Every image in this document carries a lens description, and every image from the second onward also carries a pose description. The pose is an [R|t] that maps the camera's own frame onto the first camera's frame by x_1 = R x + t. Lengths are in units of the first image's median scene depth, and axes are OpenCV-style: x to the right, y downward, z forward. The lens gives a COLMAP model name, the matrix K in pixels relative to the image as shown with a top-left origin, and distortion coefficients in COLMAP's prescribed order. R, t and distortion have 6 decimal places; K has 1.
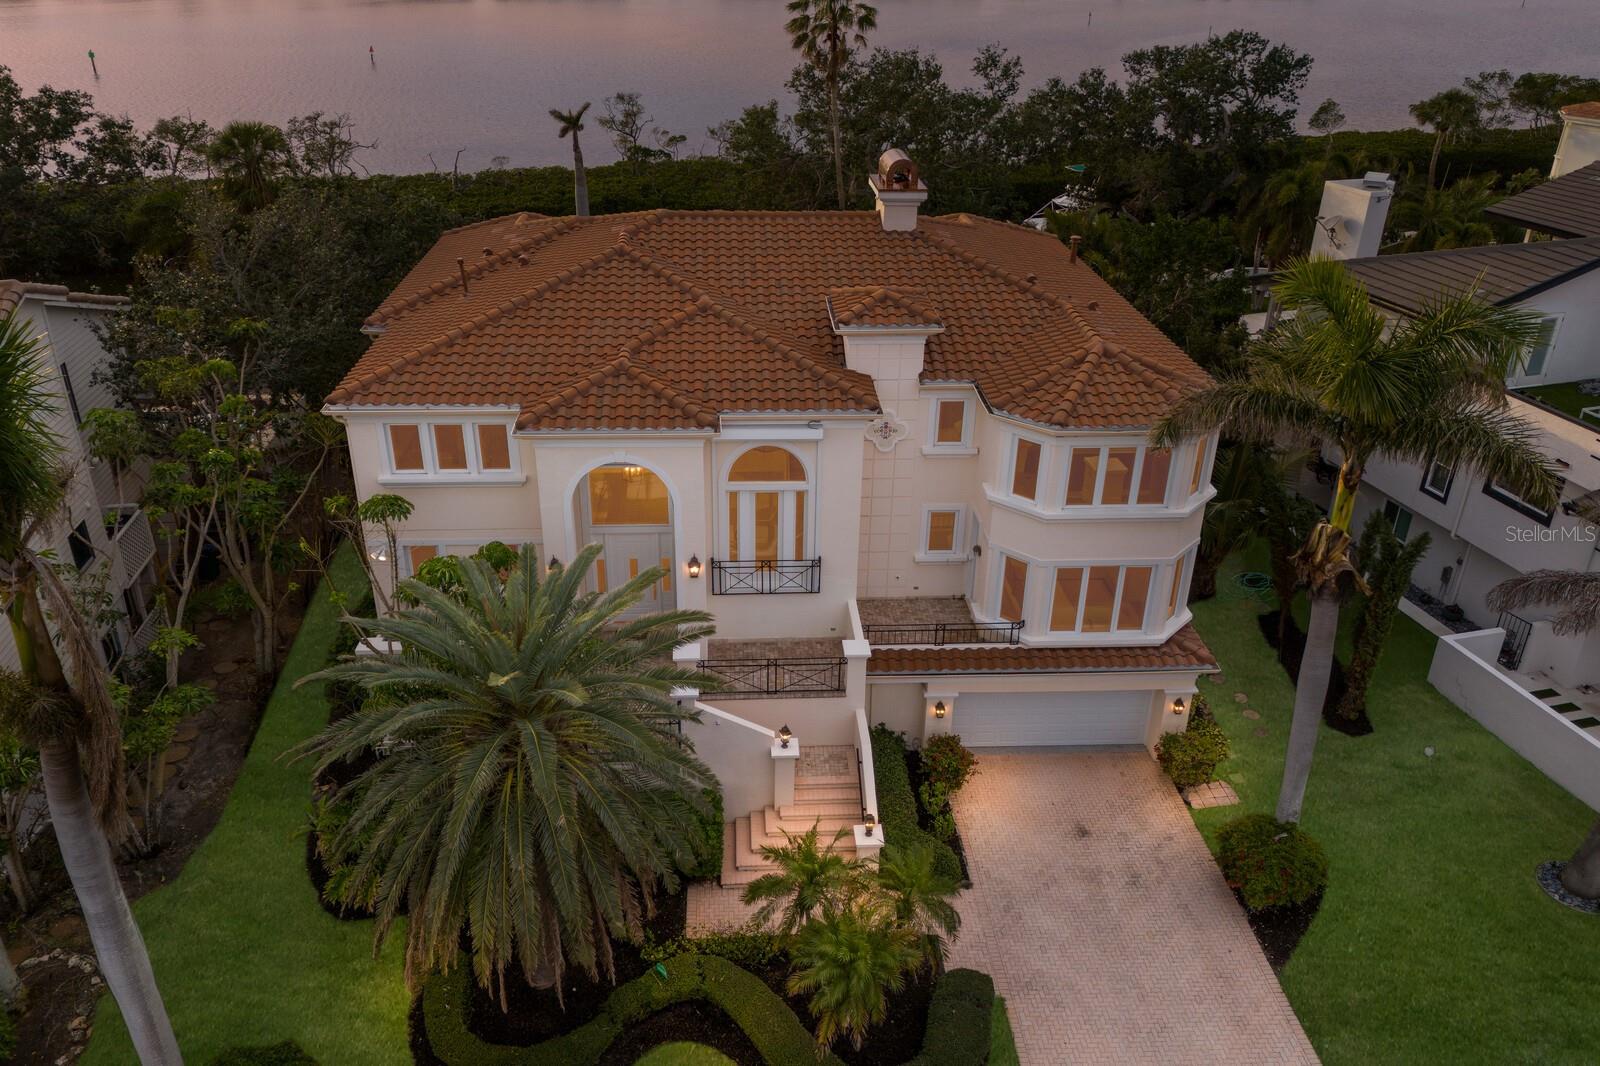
lens RADIAL K [[1149.8, 0, 793.5], [0, 1149.8, 501.1], [0, 0, 1]] dist [0.084670, -0.080592]
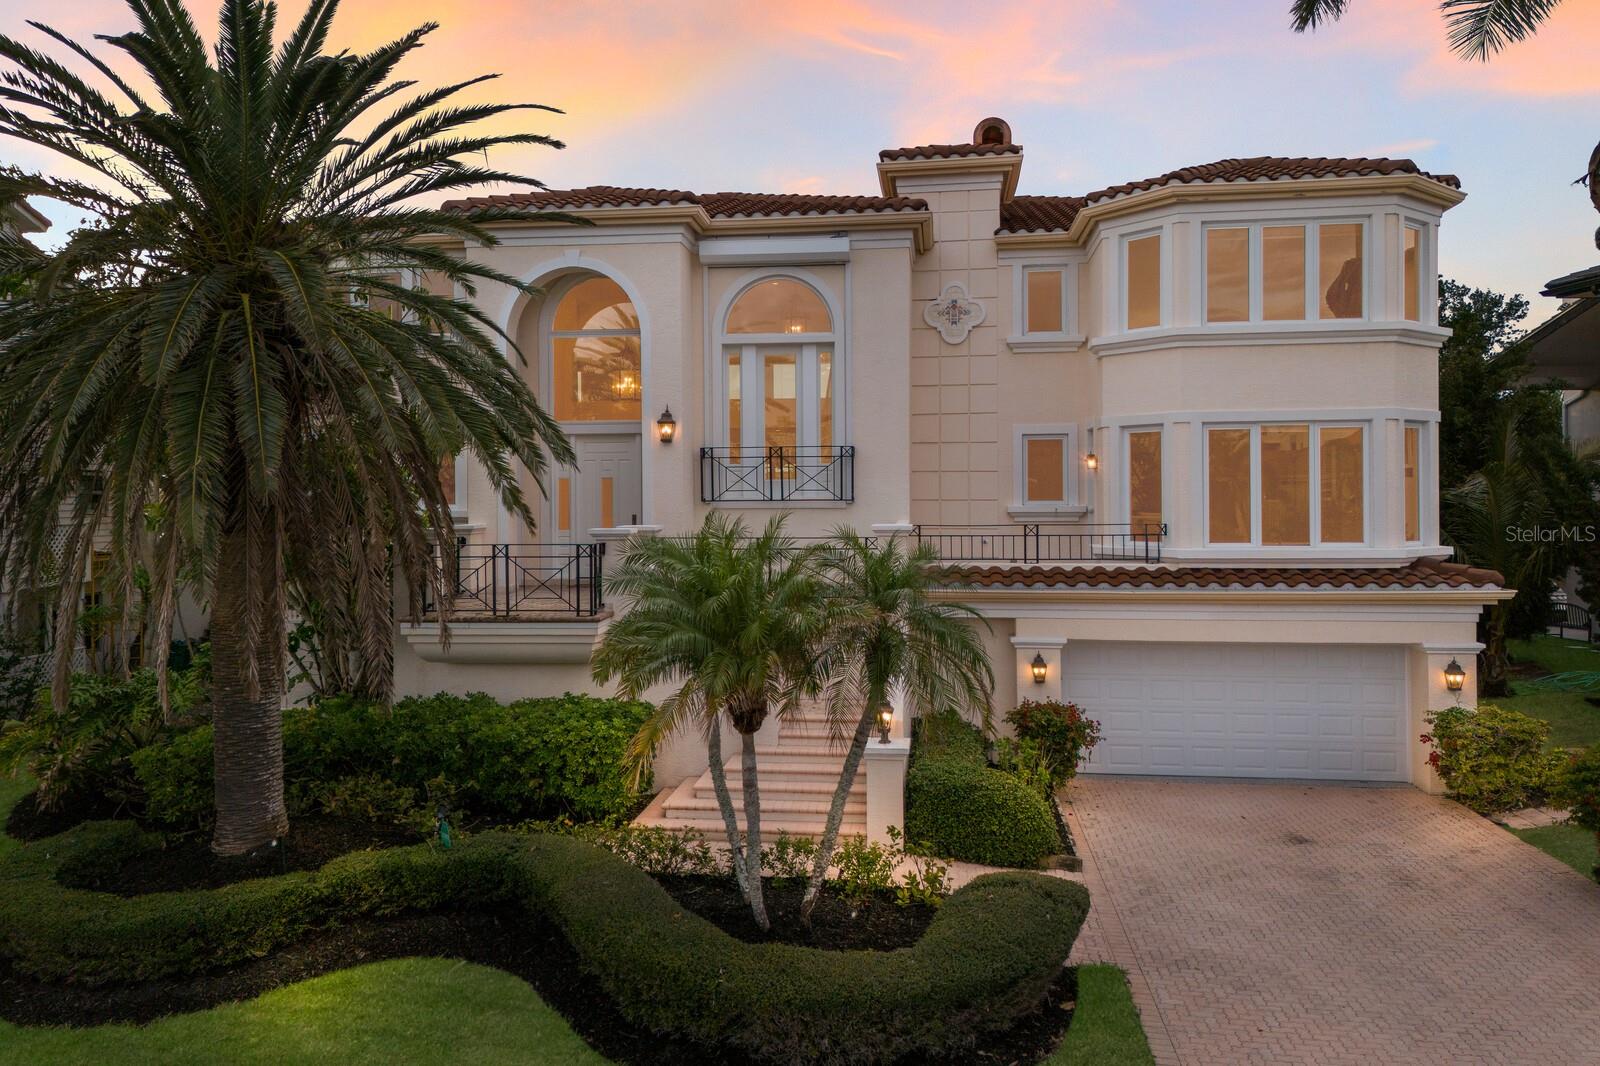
lens RADIAL K [[1159.5, 0, 803.0], [0, 1159.5, 499.9], [0, 0, 1]] dist [0.075872, -0.063029]
pose [[0.984851, -0.021705, -0.172041, 0.114385], [-0.055263, 0.901118, -0.430037, 0.387525], [0.164364, 0.433030, 0.886267, 0.388373]]
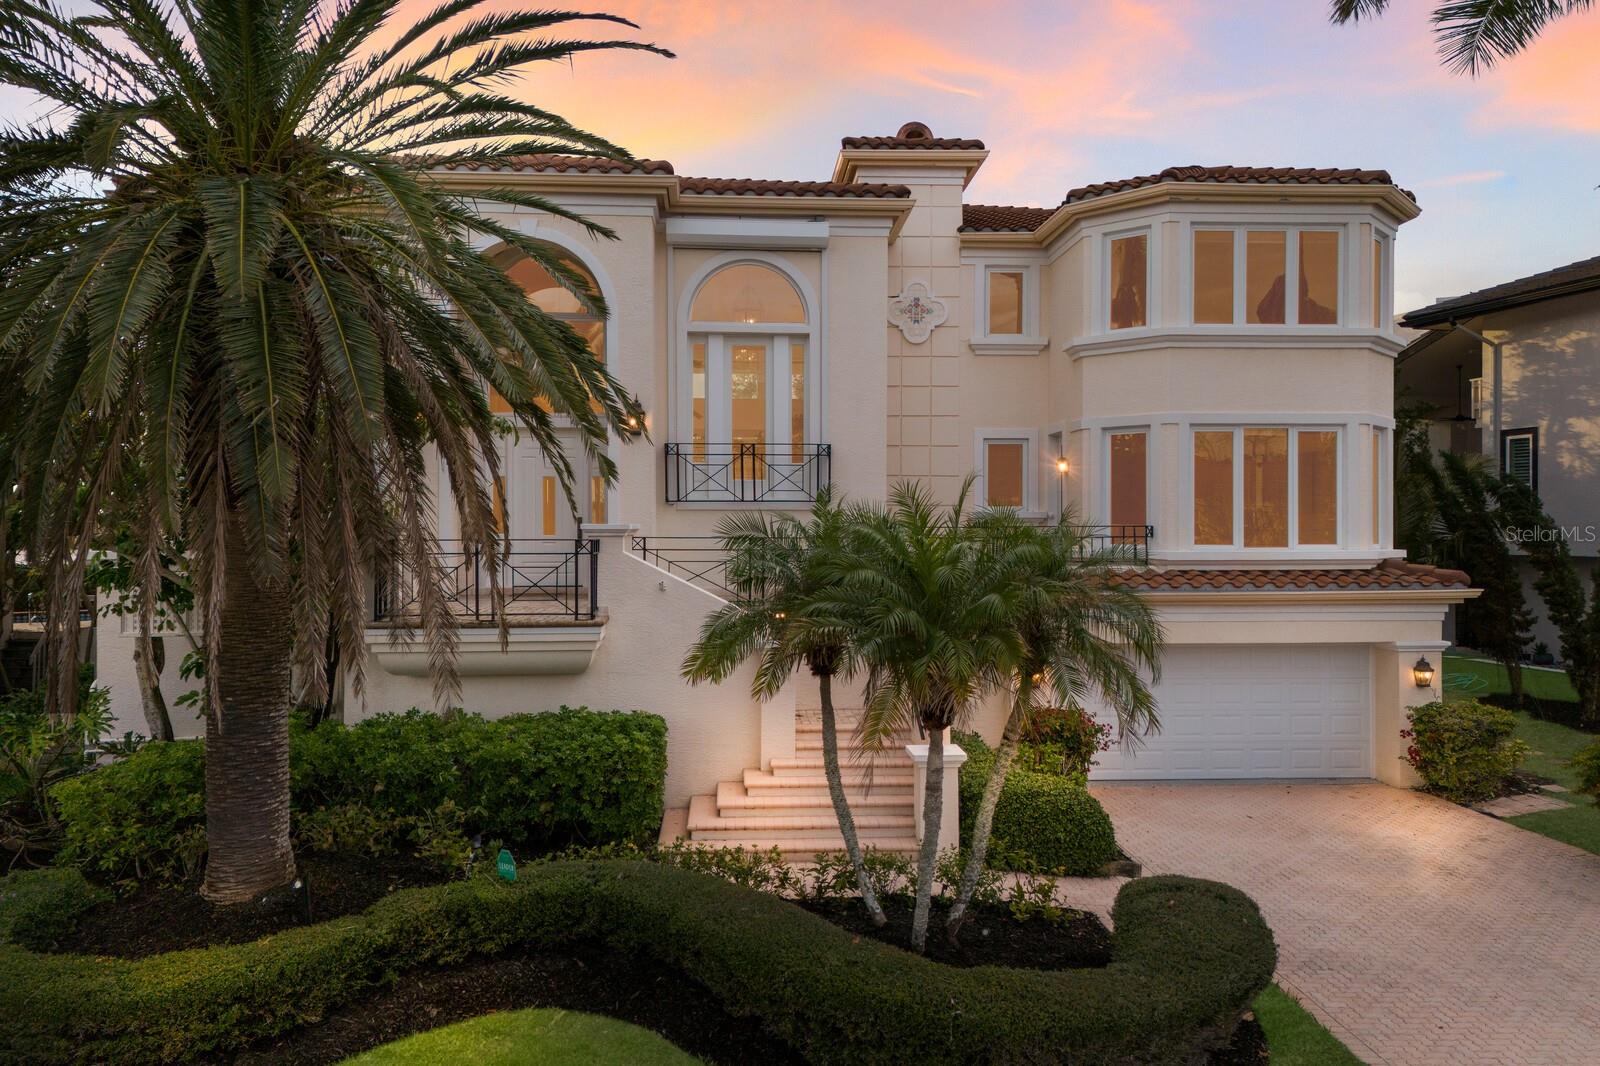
lens RADIAL K [[1151.6, 0, 800.0], [0, 1151.6, 533.0], [0, 0, 1]] dist [0.079011, -0.069083]
pose [[0.999830, -0.015935, 0.009235, -0.000987], [0.018362, 0.901352, -0.432698, 0.385765], [-0.001429, 0.432794, 0.901492, 0.428843]]
